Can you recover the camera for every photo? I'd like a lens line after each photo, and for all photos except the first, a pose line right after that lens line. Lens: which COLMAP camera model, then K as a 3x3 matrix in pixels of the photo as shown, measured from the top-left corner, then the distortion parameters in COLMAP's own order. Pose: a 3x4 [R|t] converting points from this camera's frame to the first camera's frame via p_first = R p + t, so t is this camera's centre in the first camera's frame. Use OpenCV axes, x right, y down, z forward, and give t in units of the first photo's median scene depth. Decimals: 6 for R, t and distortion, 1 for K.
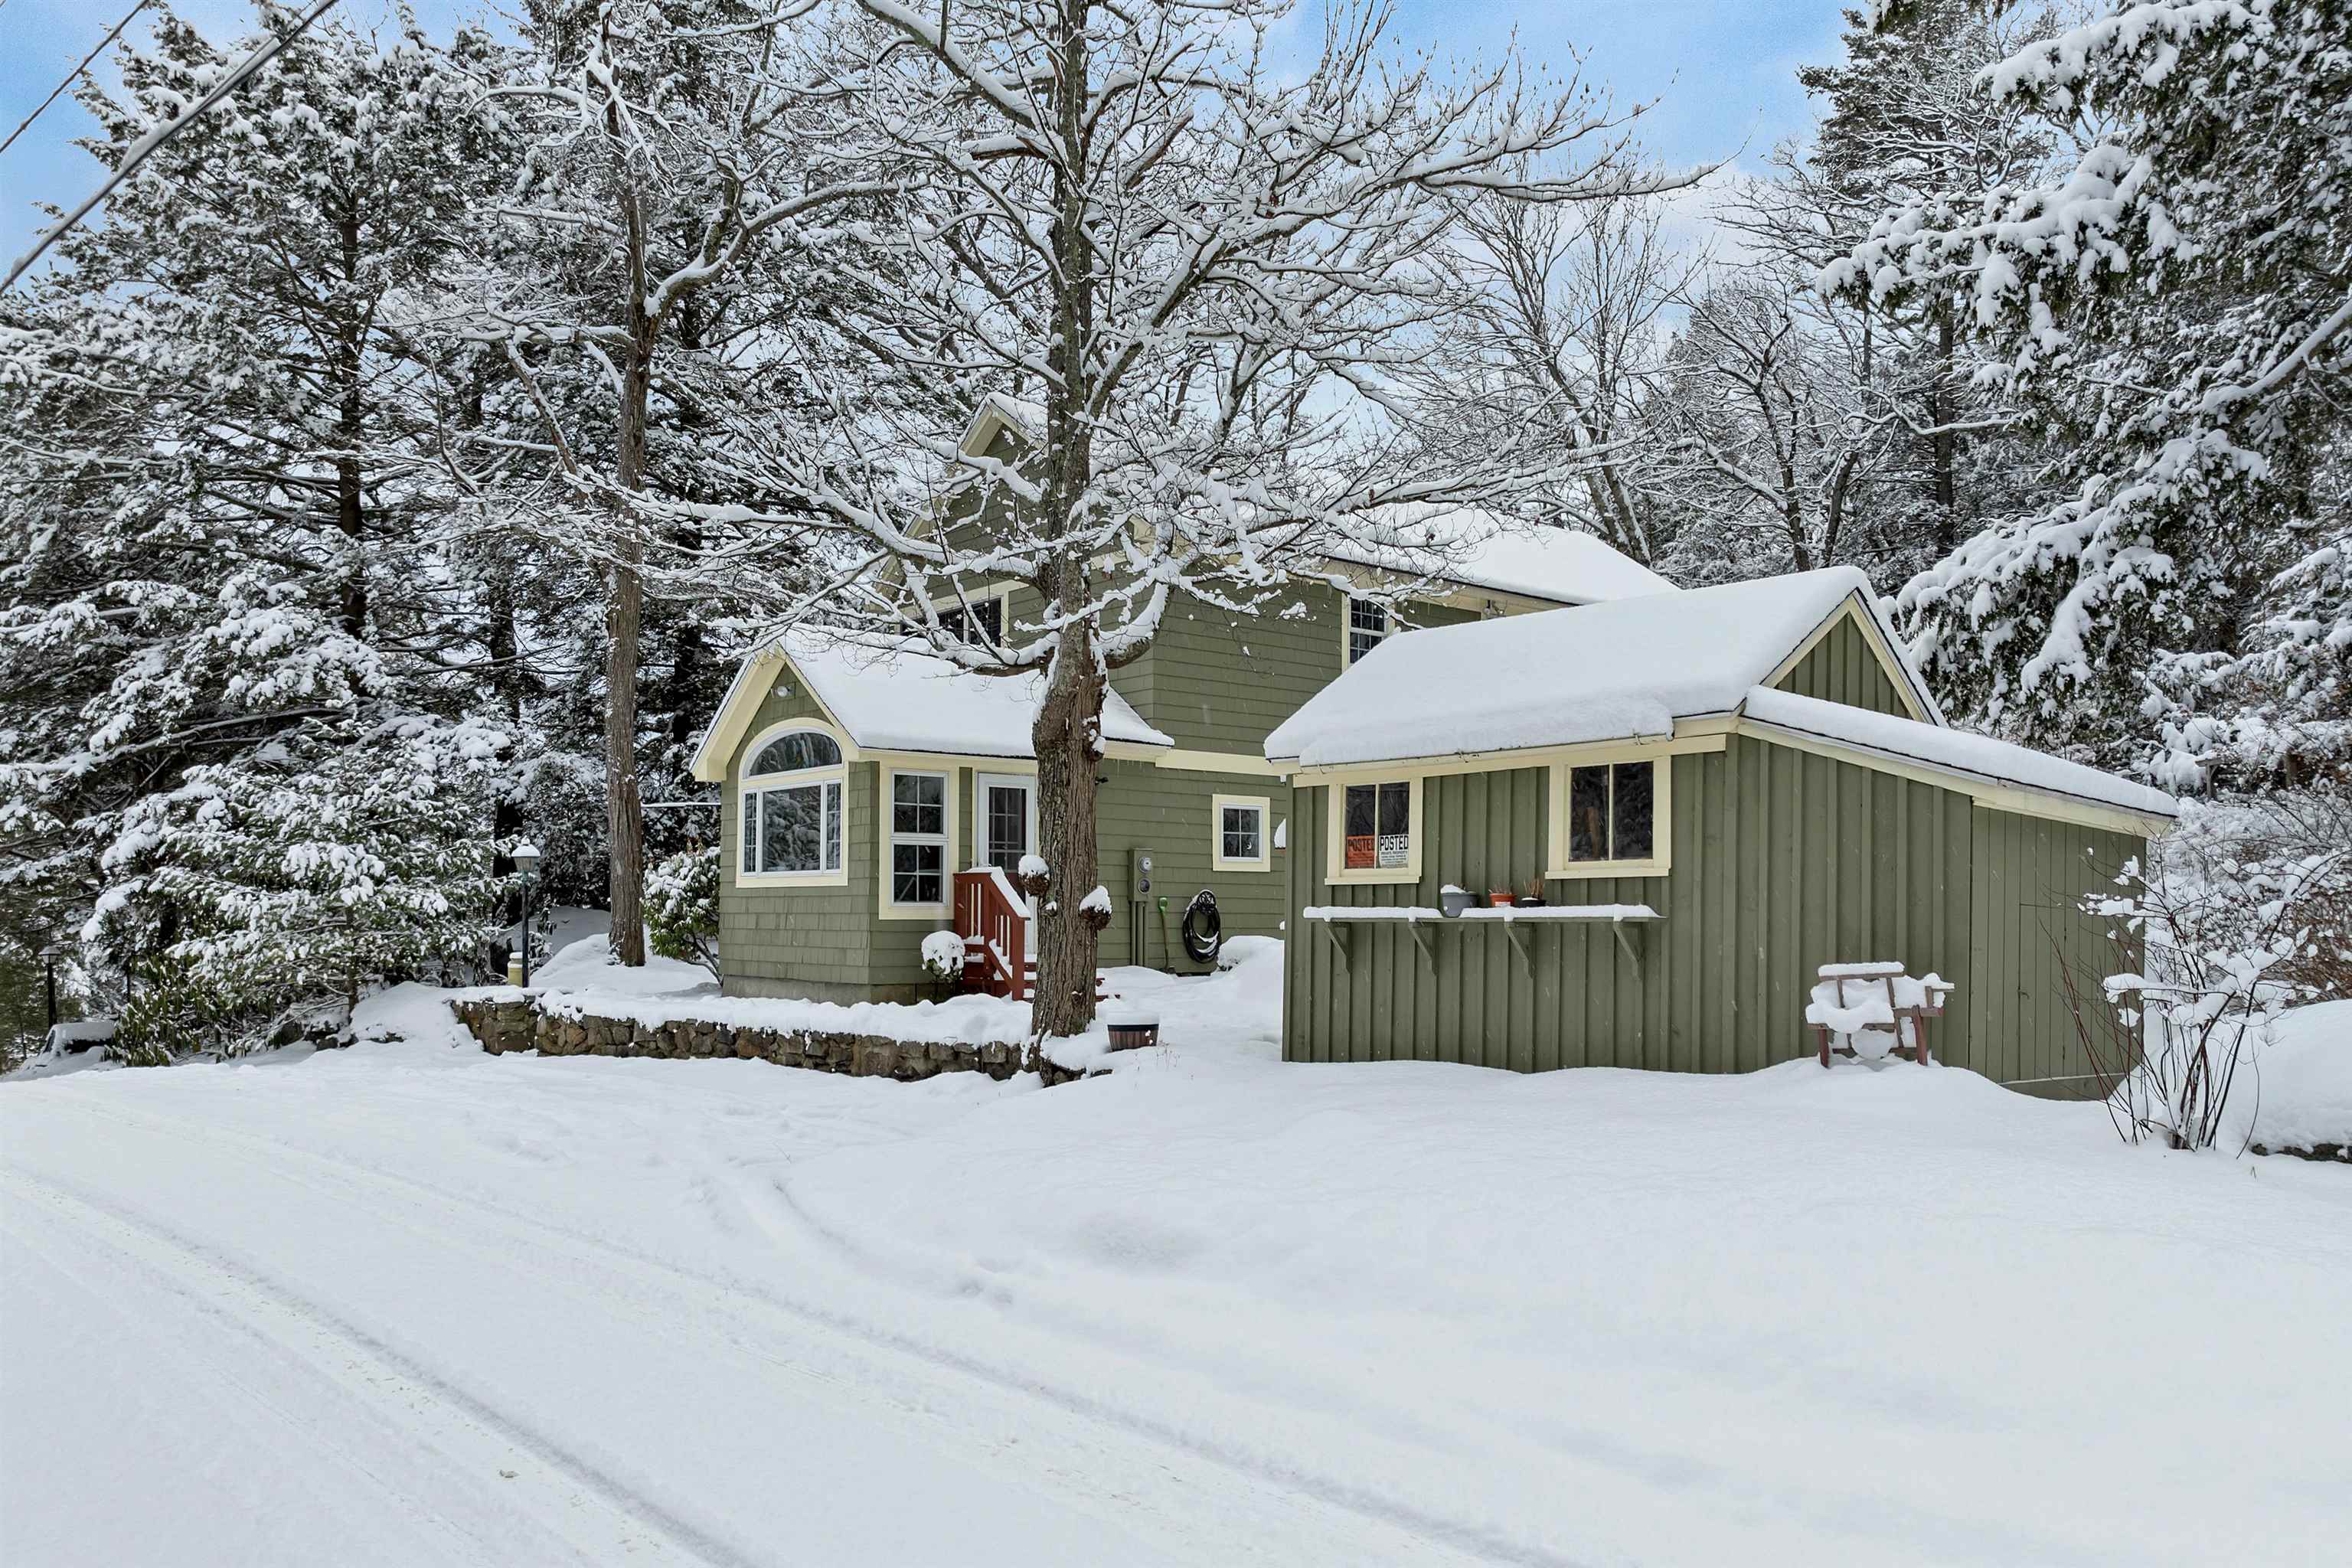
lens RADIAL K [[1784.3, 0, 1188.3], [0, 1784.3, 803.8], [0, 0, 1]] dist [-0.044732, 0.006656]
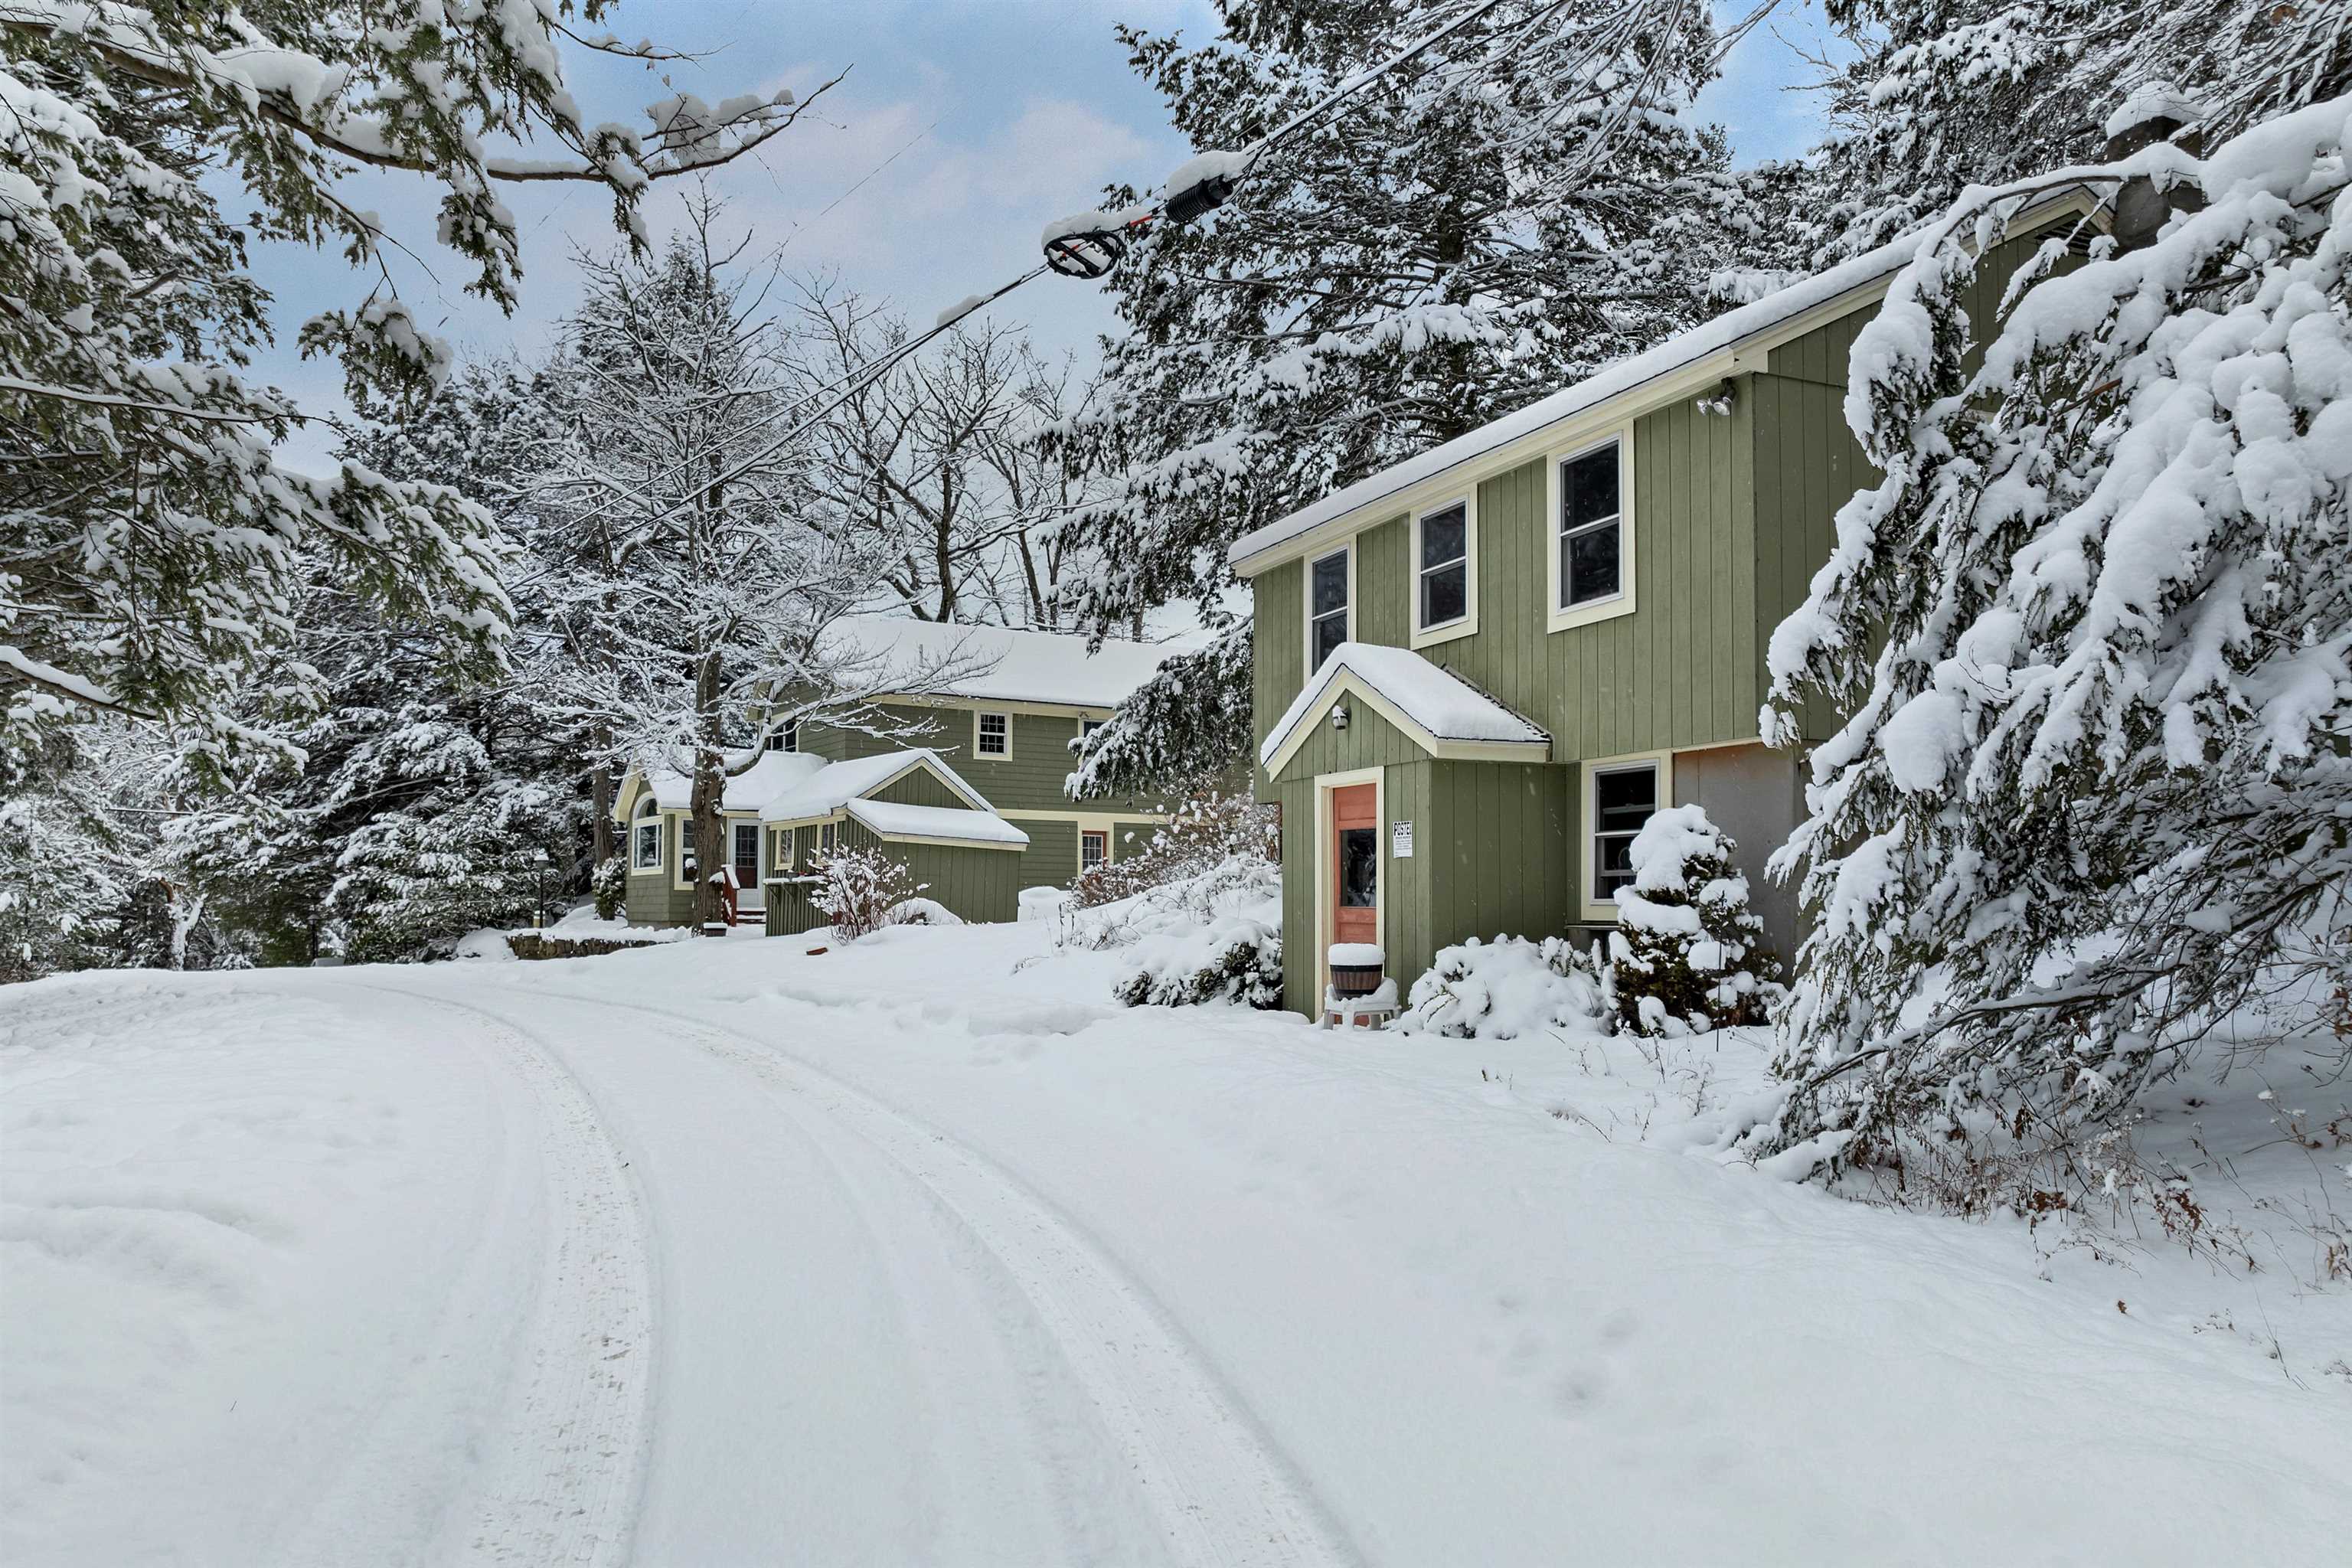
lens RADIAL K [[1784.3, 0, 1167.2], [0, 1784.3, 782.9], [0, 0, 1]] dist [-0.044732, 0.006656]
pose [[0.990537, -0.008492, -0.136982, 0.529622], [0.006619, 0.999878, -0.014120, -0.020685], [0.137086, 0.013080, 0.990473, -0.762016]]
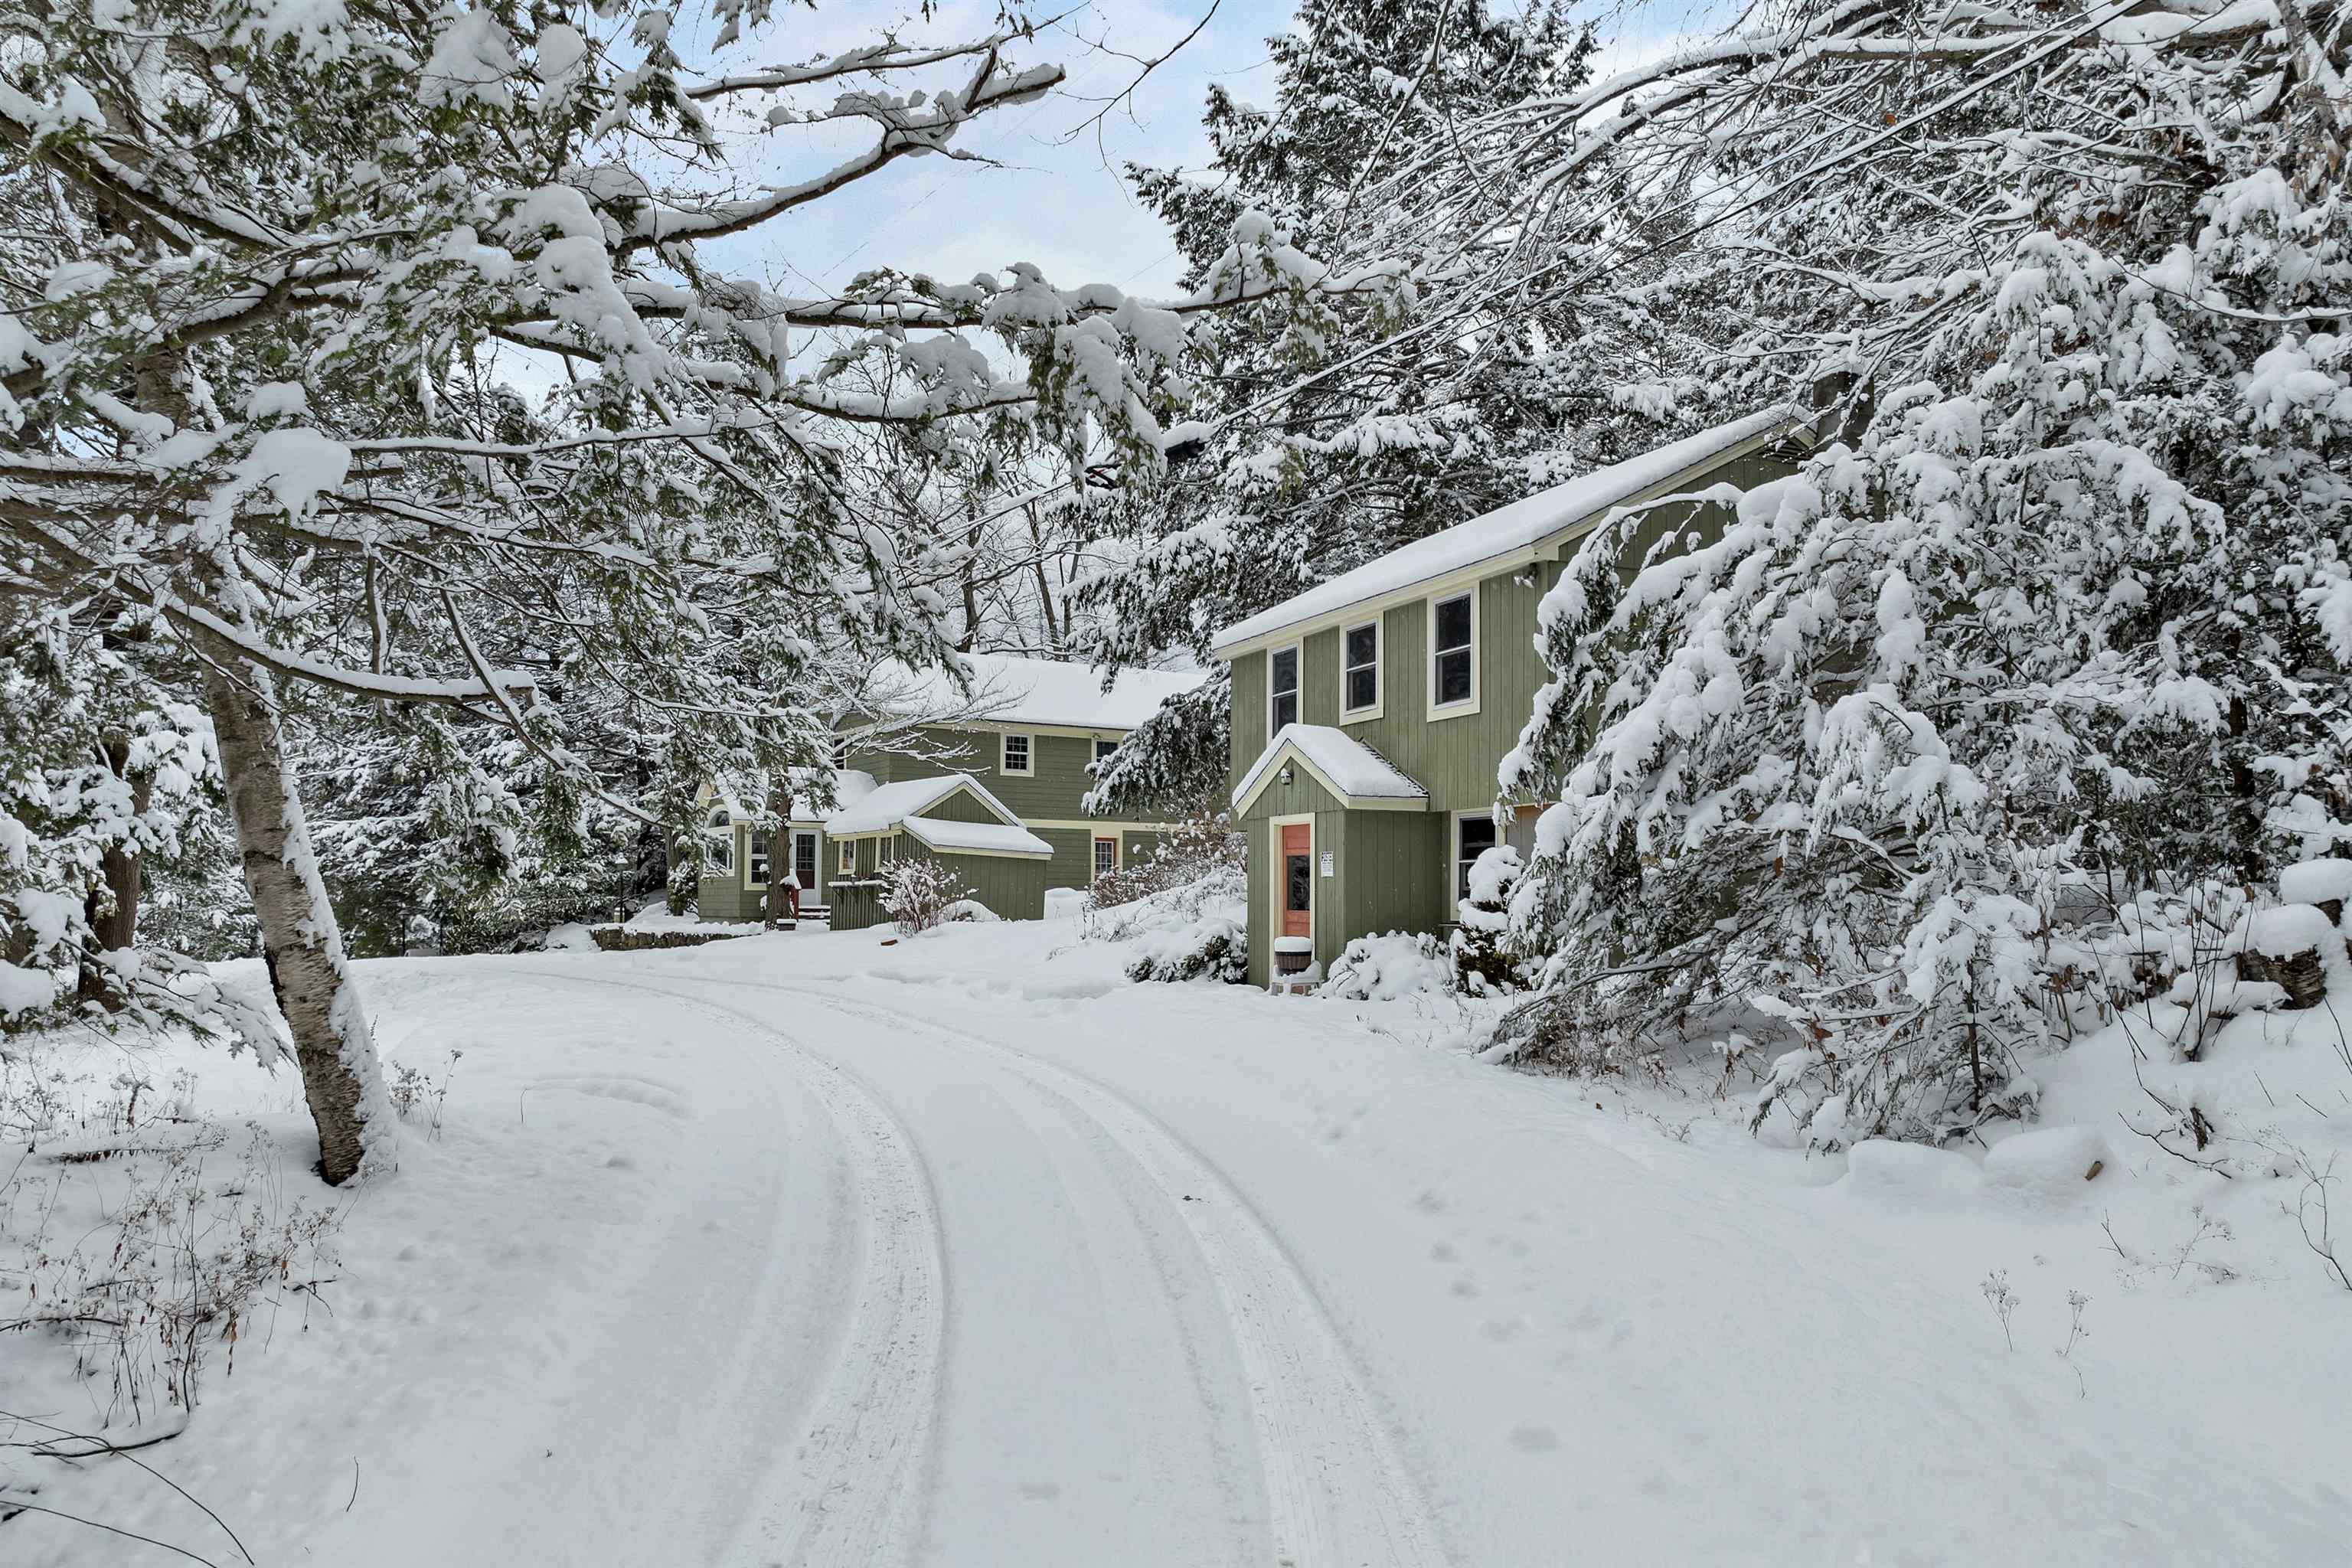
lens RADIAL K [[1784.3, 0, 1176.1], [0, 1784.3, 774.5], [0, 0, 1]] dist [-0.044732, 0.006656]
pose [[0.990681, -0.007453, -0.136002, 0.570758], [0.005420, 0.999868, -0.015316, -0.040035], [0.136098, 0.014436, 0.990590, -1.019714]]
